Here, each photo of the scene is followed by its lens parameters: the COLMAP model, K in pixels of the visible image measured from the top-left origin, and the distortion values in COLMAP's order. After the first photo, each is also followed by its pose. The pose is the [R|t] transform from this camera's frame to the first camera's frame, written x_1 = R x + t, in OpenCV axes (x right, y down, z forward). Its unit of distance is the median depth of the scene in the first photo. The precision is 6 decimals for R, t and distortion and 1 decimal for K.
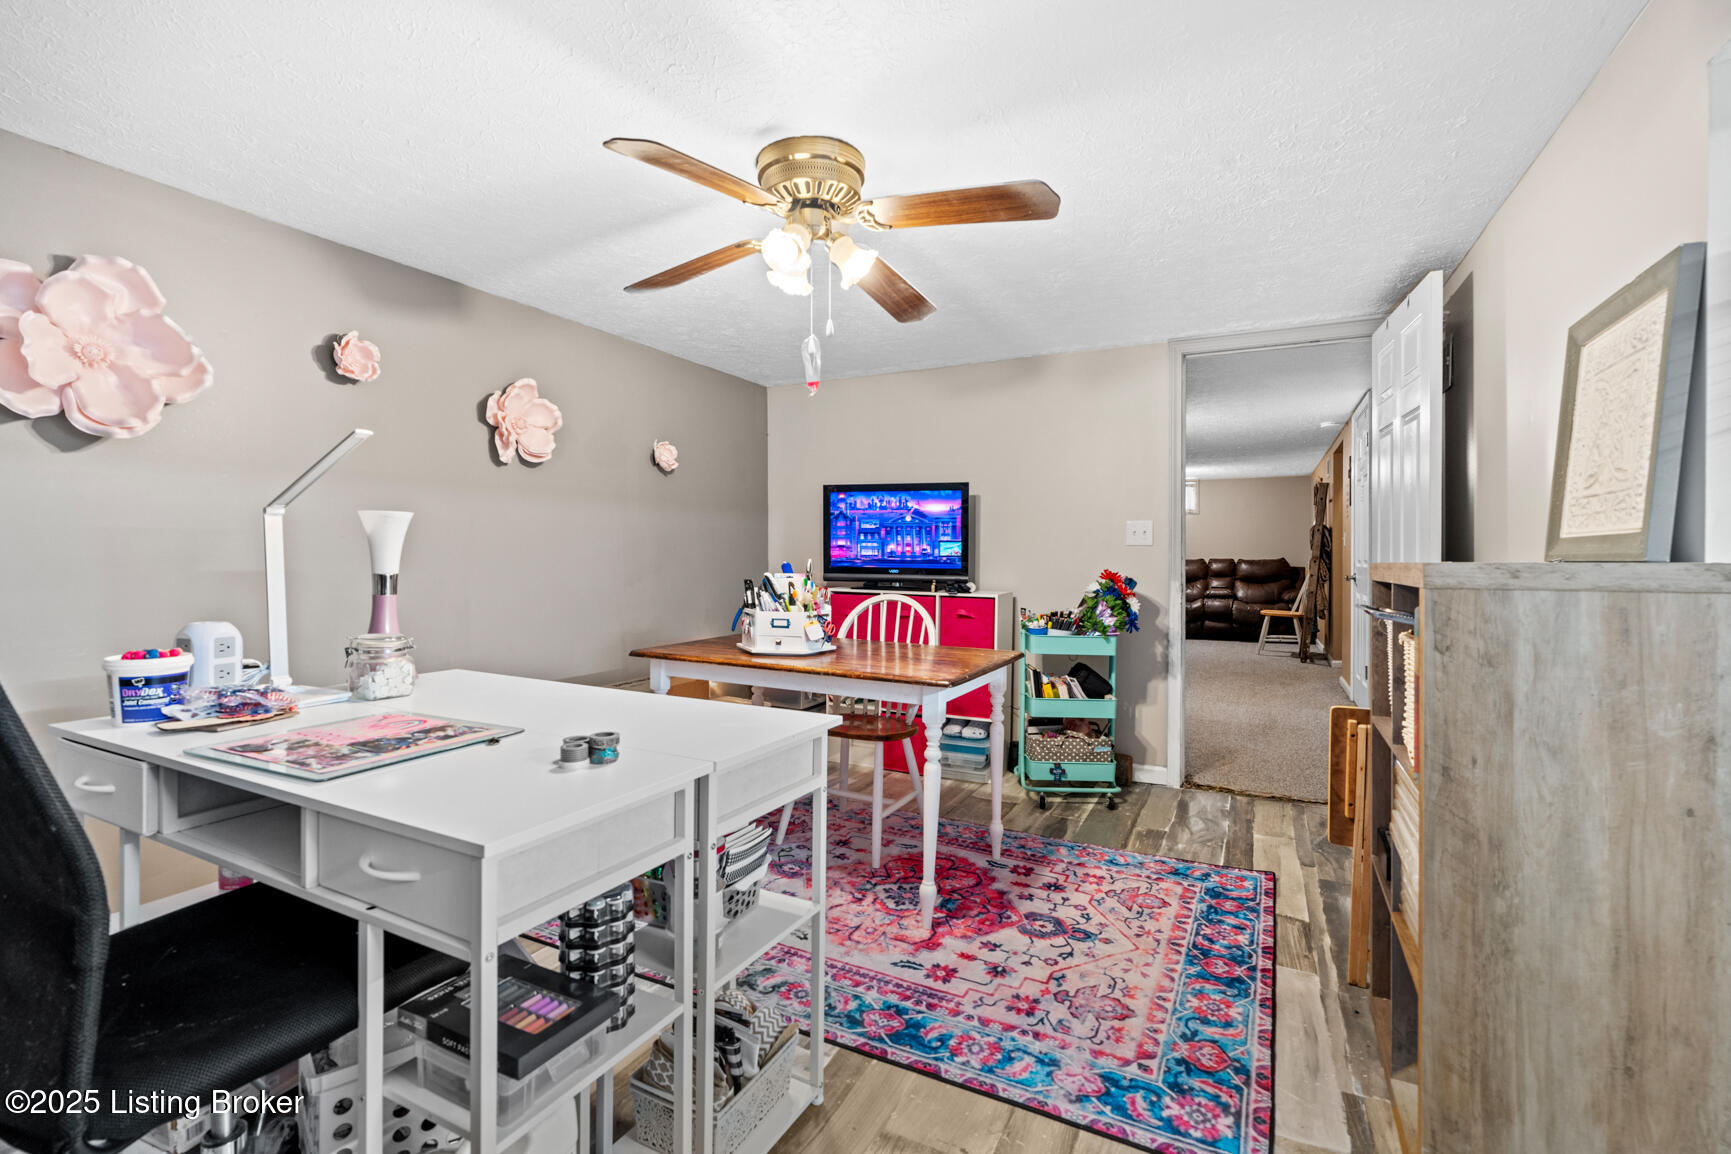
lens RADIAL K [[783.8, 0, 866.9], [0, 783.8, 561.0], [0, 0, 1]] dist [-0.012685, 0.003302]
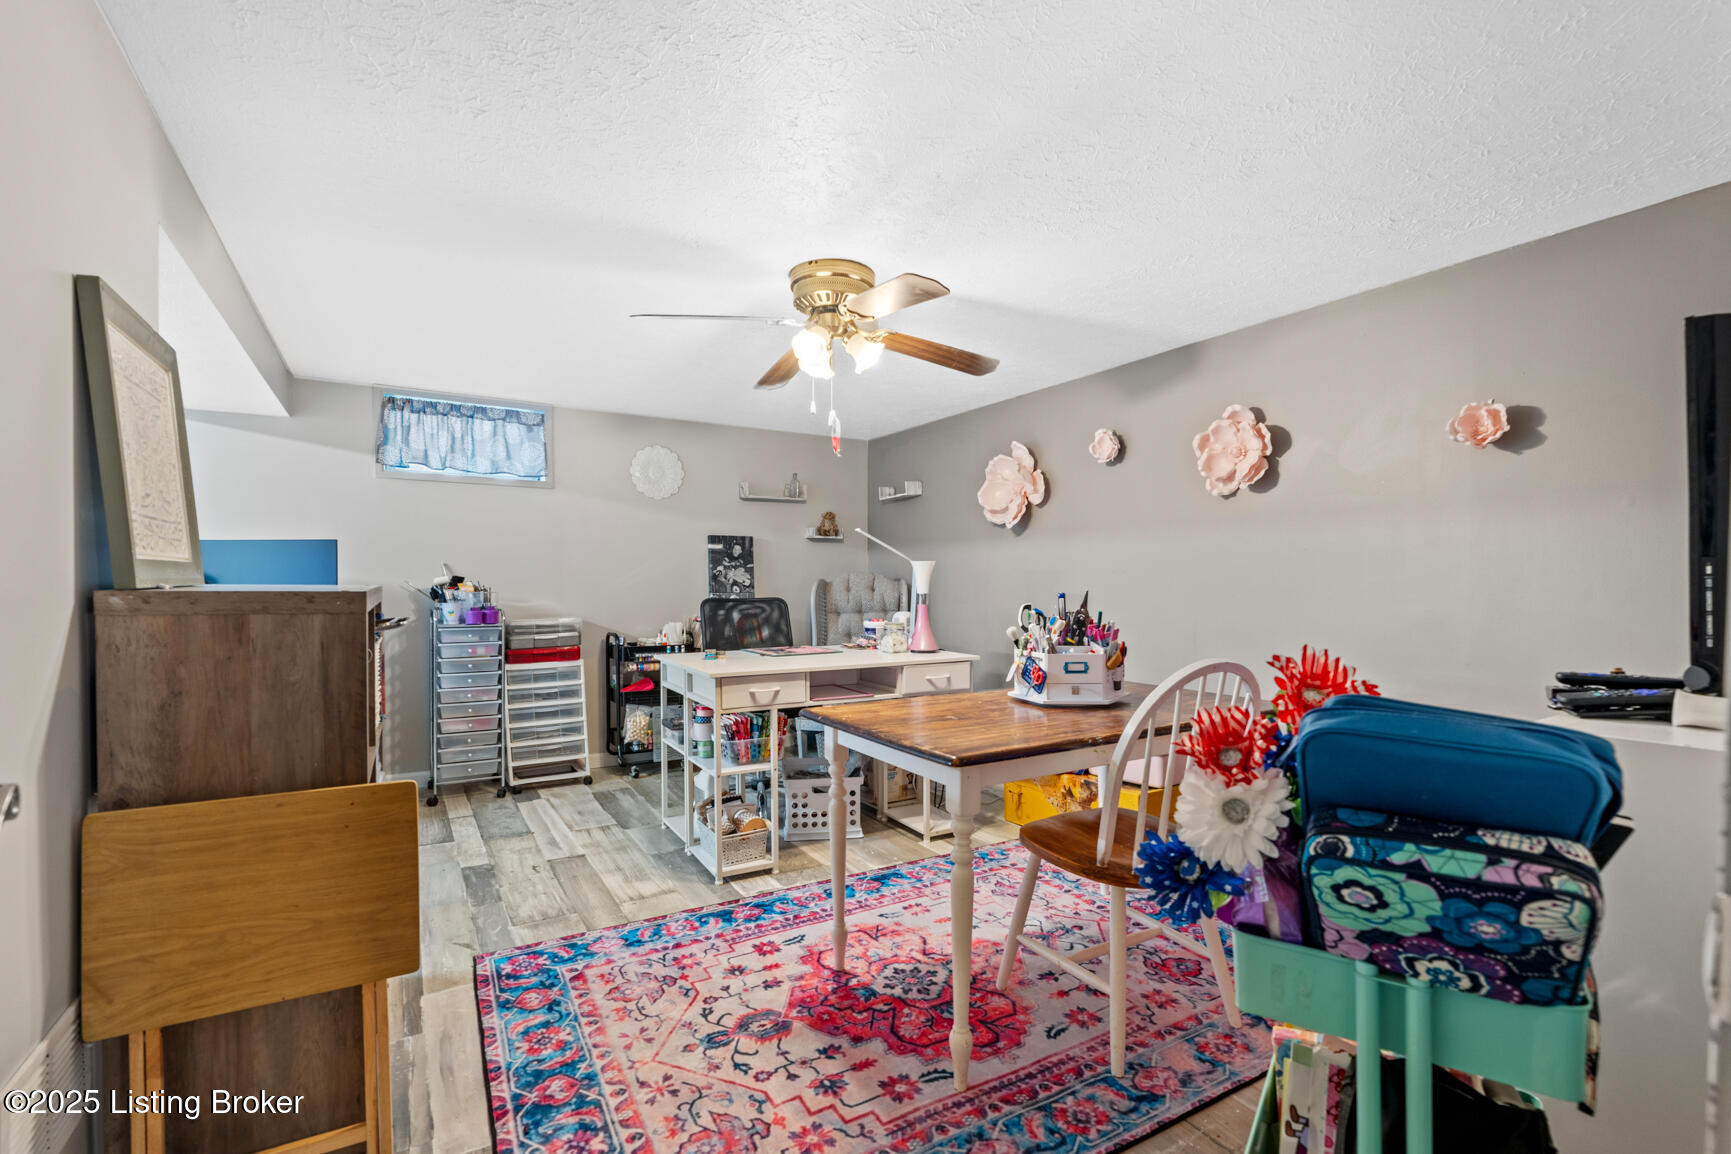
lens RADIAL K [[783.8, 0, 870.1], [0, 783.8, 583.2], [0, 0, 1]] dist [-0.012685, 0.003302]
pose [[-0.543148, -0.003745, -0.839629, 1.023586], [-0.008423, 0.999964, 0.000988, -0.010538], [0.839595, 0.007609, -0.543160, 1.828368]]
